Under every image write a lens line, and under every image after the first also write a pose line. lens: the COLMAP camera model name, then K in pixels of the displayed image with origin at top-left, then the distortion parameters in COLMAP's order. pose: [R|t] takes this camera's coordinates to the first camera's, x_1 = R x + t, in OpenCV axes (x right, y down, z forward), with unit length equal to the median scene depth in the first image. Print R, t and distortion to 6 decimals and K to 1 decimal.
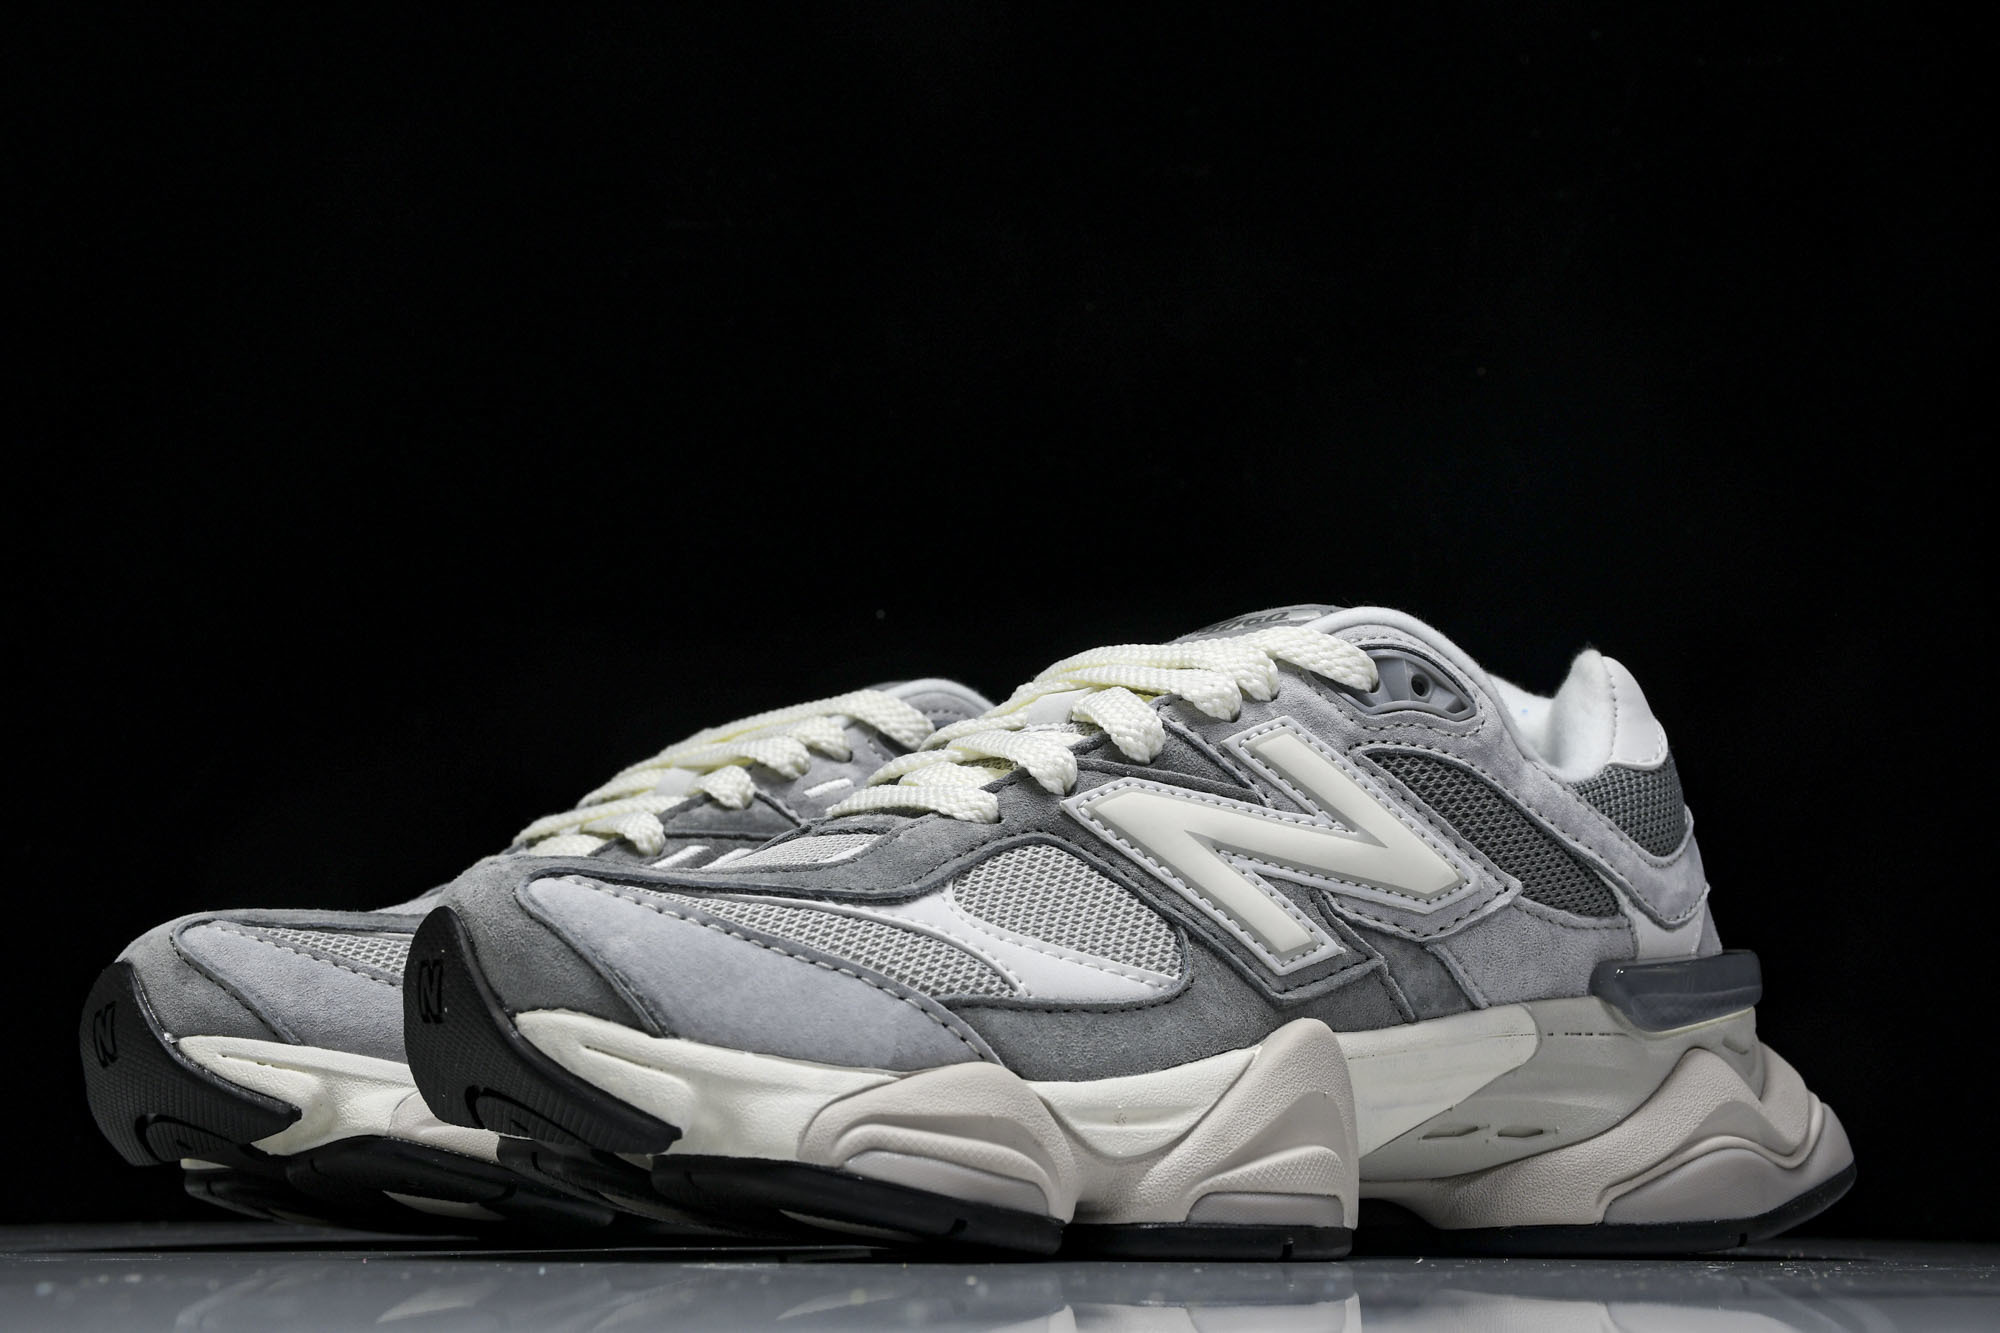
lens RADIAL K [[3144.6, 0, 1000.0], [0, 3144.6, 666.5], [0, 0, 1]] dist [0.019077, 0.031922]
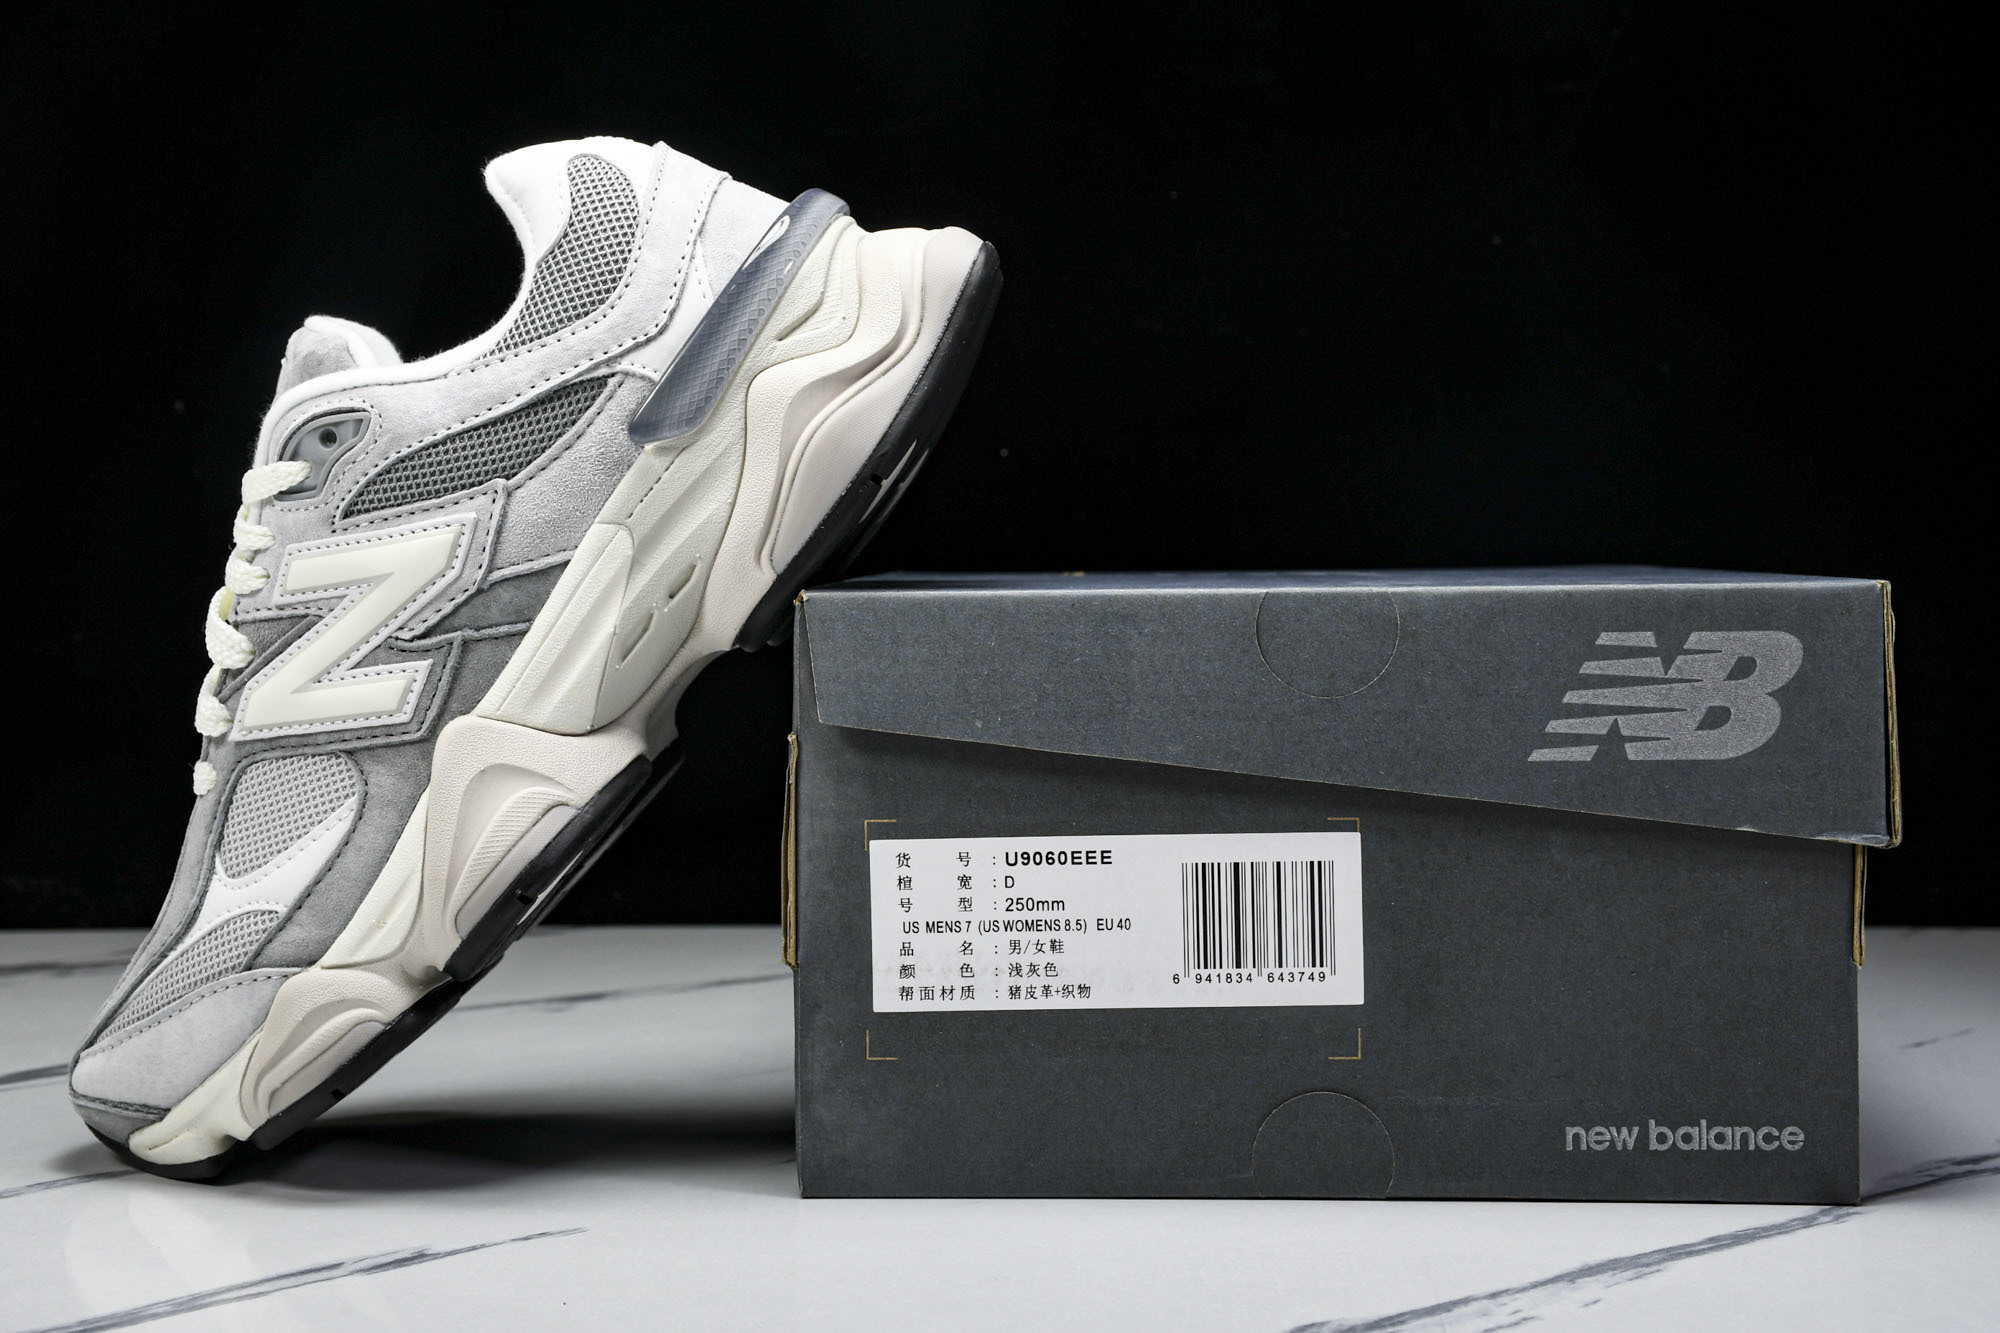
lens RADIAL K [[3144.6, 0, 1000.0], [0, 3144.6, 666.5], [0, 0, 1]] dist [0.019077, 0.031922]
pose [[0.538551, -0.640030, -0.548019, 0.915492], [0.814770, 0.561330, 0.145118, 0.093250], [0.214739, -0.524662, 0.823782, -0.001309]]
